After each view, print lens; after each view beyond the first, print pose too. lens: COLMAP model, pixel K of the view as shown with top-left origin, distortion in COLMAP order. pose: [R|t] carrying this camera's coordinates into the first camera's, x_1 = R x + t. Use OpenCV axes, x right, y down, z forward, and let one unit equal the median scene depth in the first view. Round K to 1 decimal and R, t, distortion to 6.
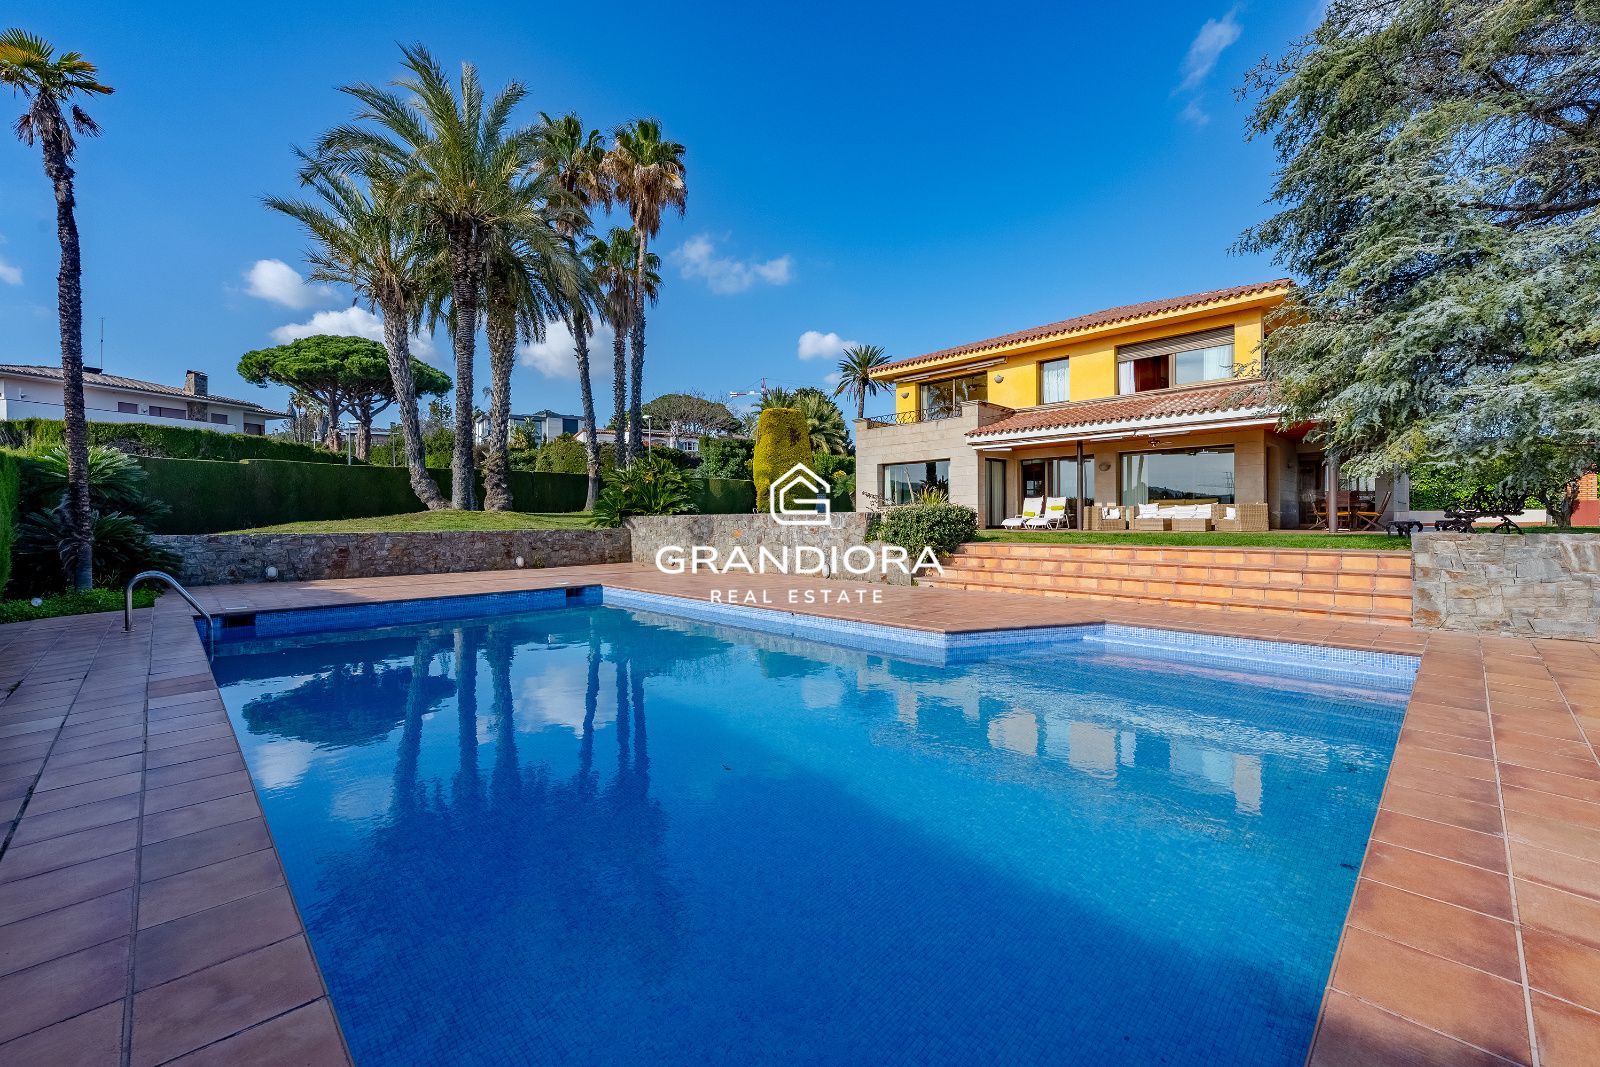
lens RADIAL K [[641.9, 0, 811.4], [0, 641.9, 523.1], [0, 0, 1]] dist [-0.002769, 0.000031]
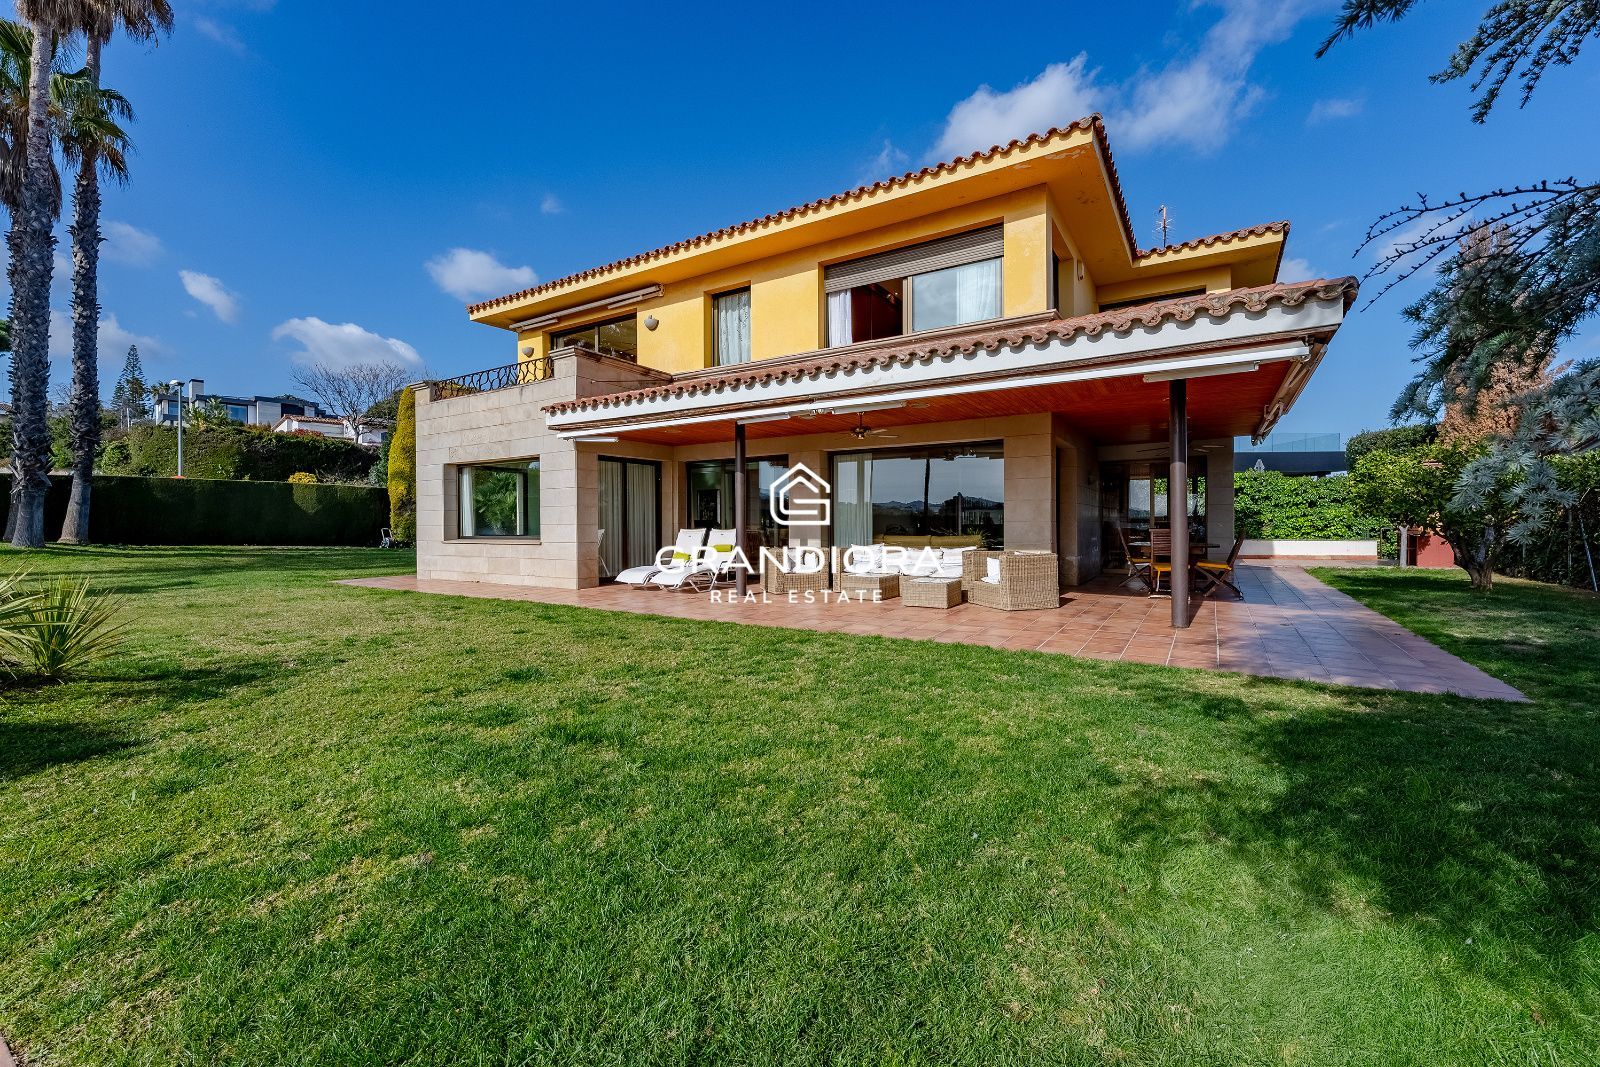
lens RADIAL K [[651.6, 0, 795.7], [0, 651.6, 530.8], [0, 0, 1]] dist [0.001037, 0.000542]
pose [[0.974081, 0.001271, 0.226194, 0.326458], [-0.001268, 0.999999, -0.000158, -0.040738], [-0.226194, -0.000133, 0.974082, 0.450374]]
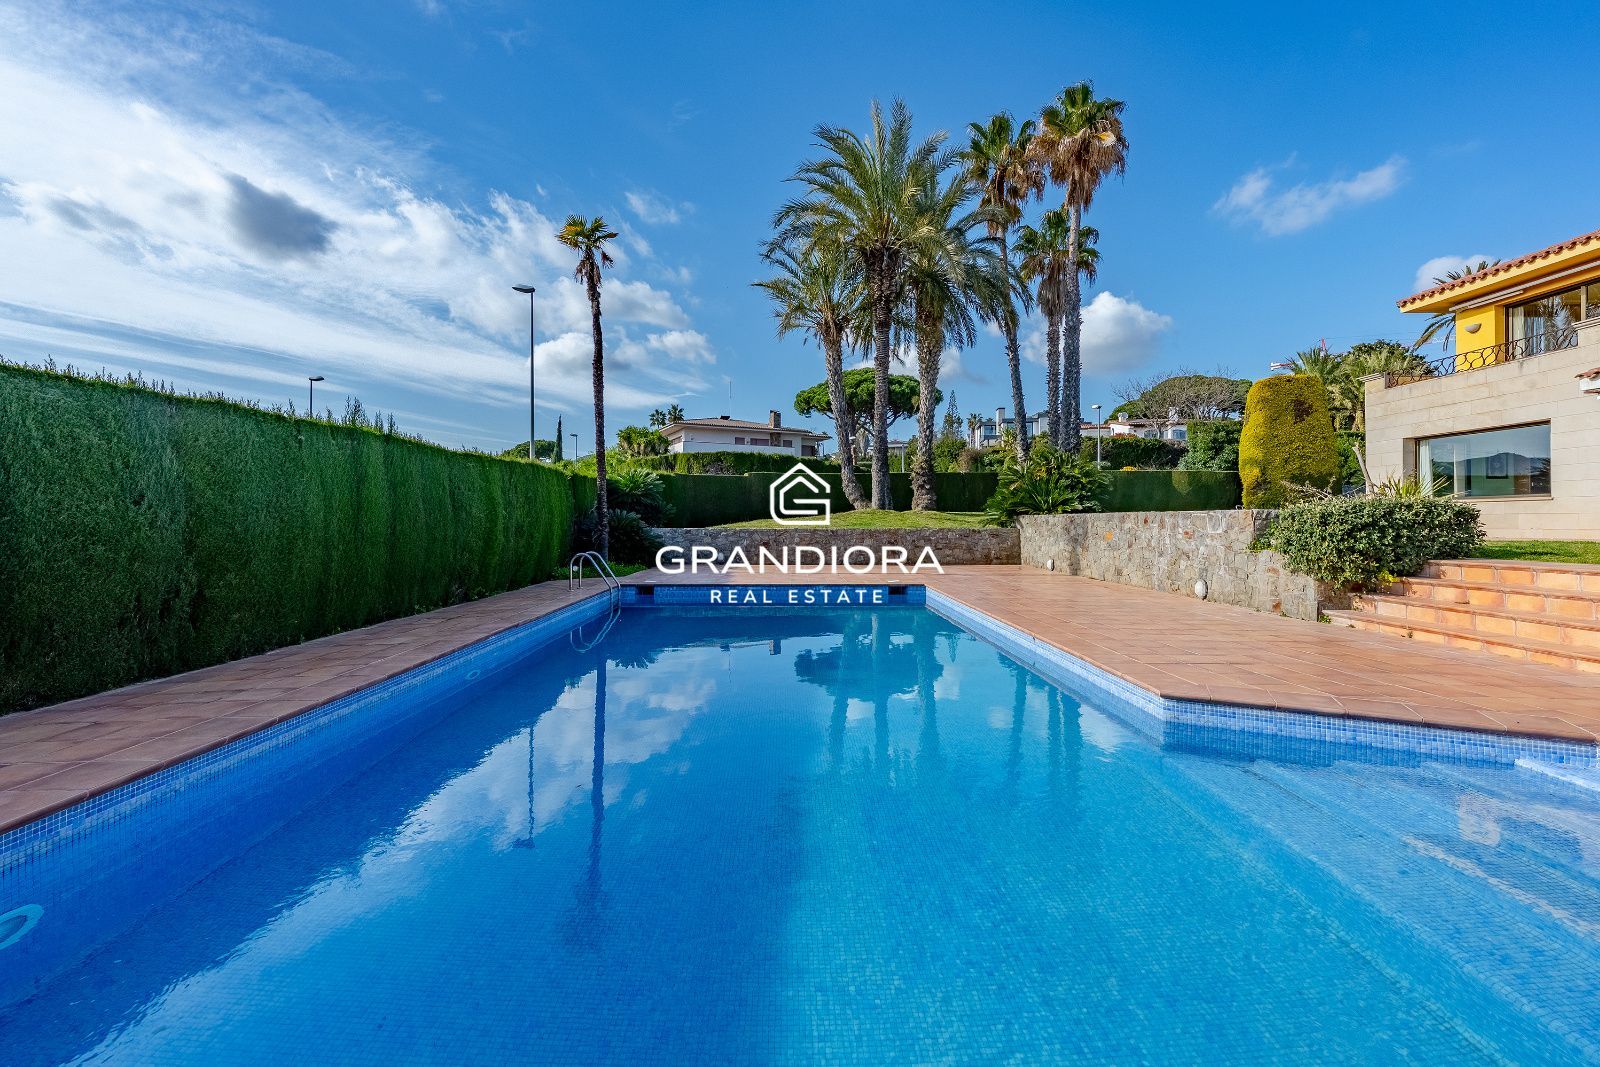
lens RADIAL K [[641.9, 0, 811.4], [0, 641.9, 523.1], [0, 0, 1]] dist [-0.002769, 0.000031]
pose [[0.726201, 0.009524, -0.687417, 0.136913], [-0.008641, 0.999951, 0.004725, -0.001119], [0.687429, 0.002509, 0.726248, 0.100735]]
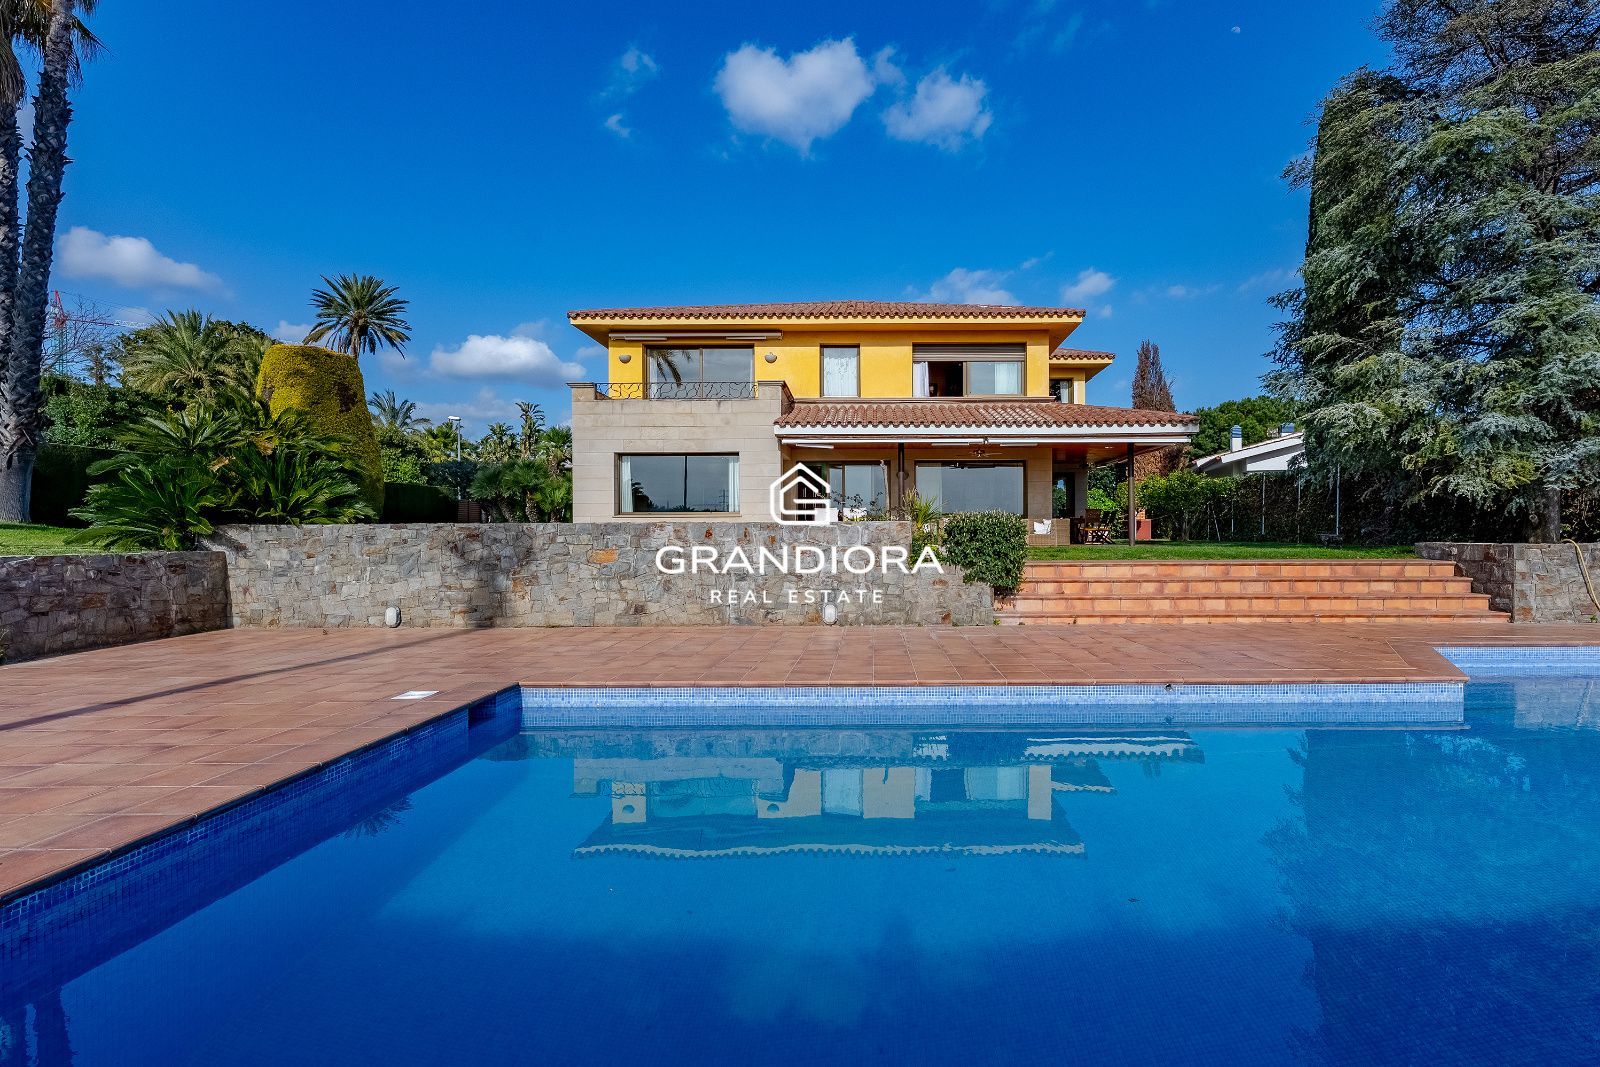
lens RADIAL K [[747.8, 0, 862.4], [0, 747.8, 528.9], [0, 0, 1]] dist [-0.004616, -0.000246]
pose [[0.713332, 0.007141, 0.700790, -0.314555], [0.004187, 0.999887, -0.014451, 0.001254], [-0.700814, 0.013243, 0.713221, 0.303514]]
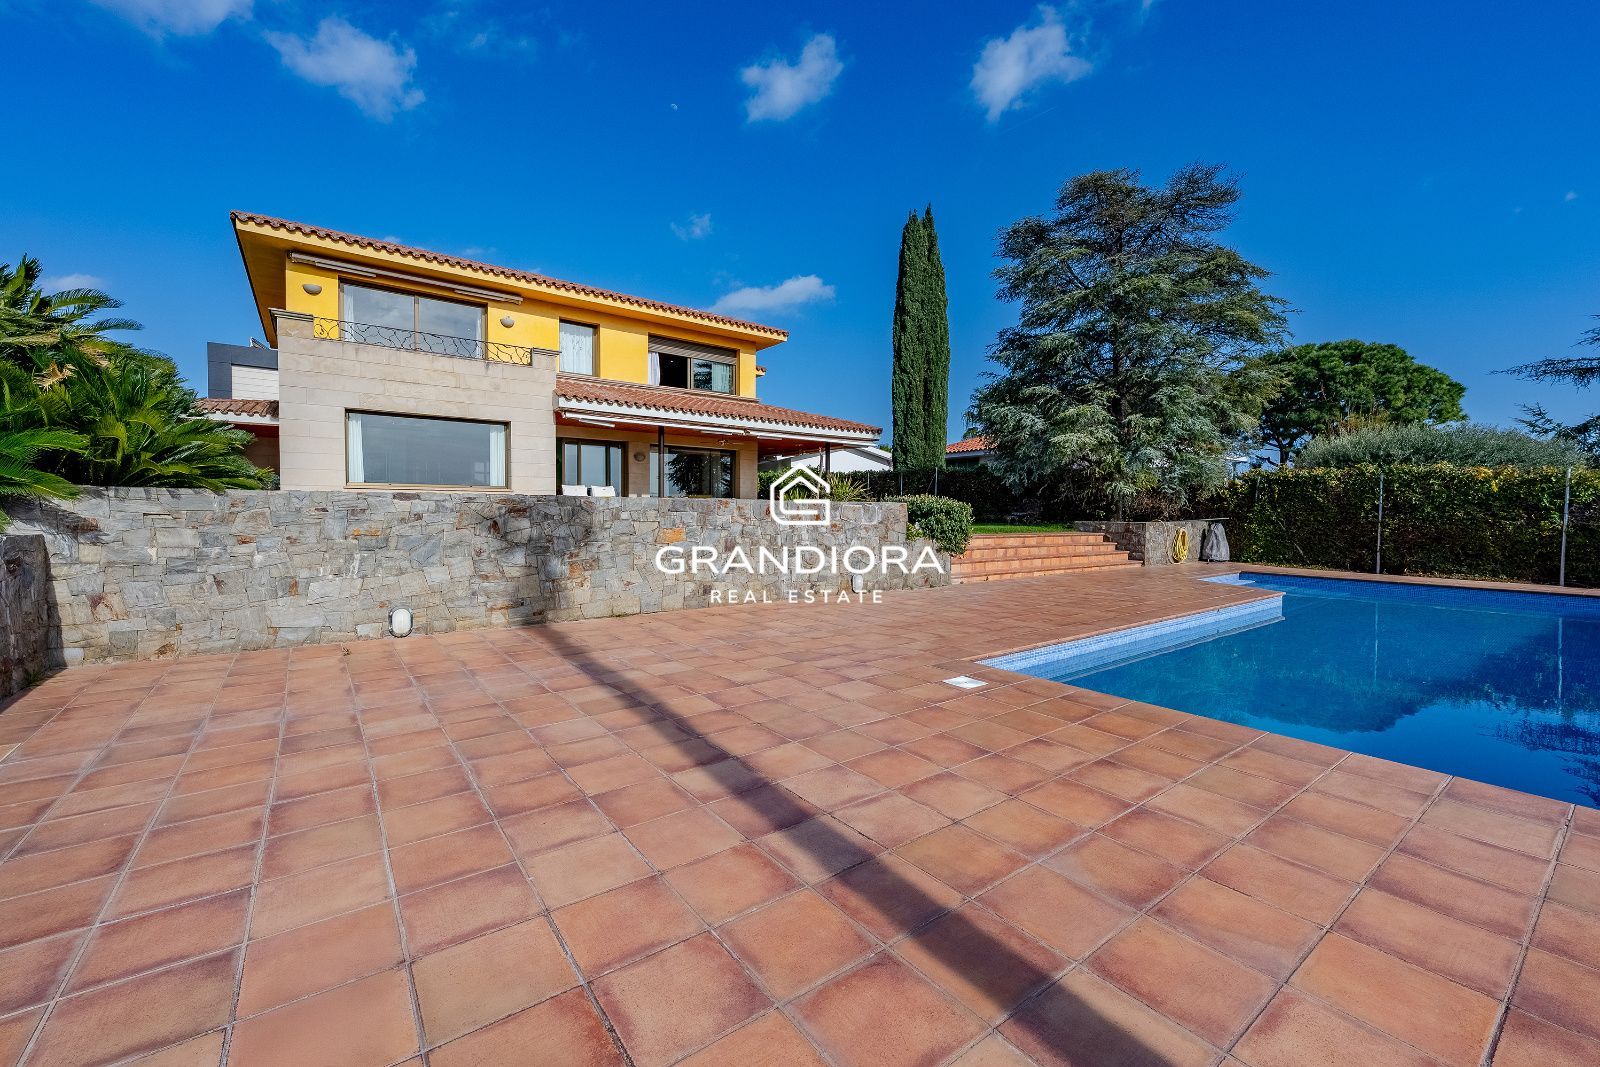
lens RADIAL K [[651.6, 0, 795.7], [0, 651.6, 530.8], [0, 0, 1]] dist [0.001037, 0.000542]
pose [[0.138493, -0.019987, 0.990162, -0.472516], [-0.002312, 0.999787, 0.020505, 0.000665], [-0.990361, -0.005130, 0.138417, 0.648200]]
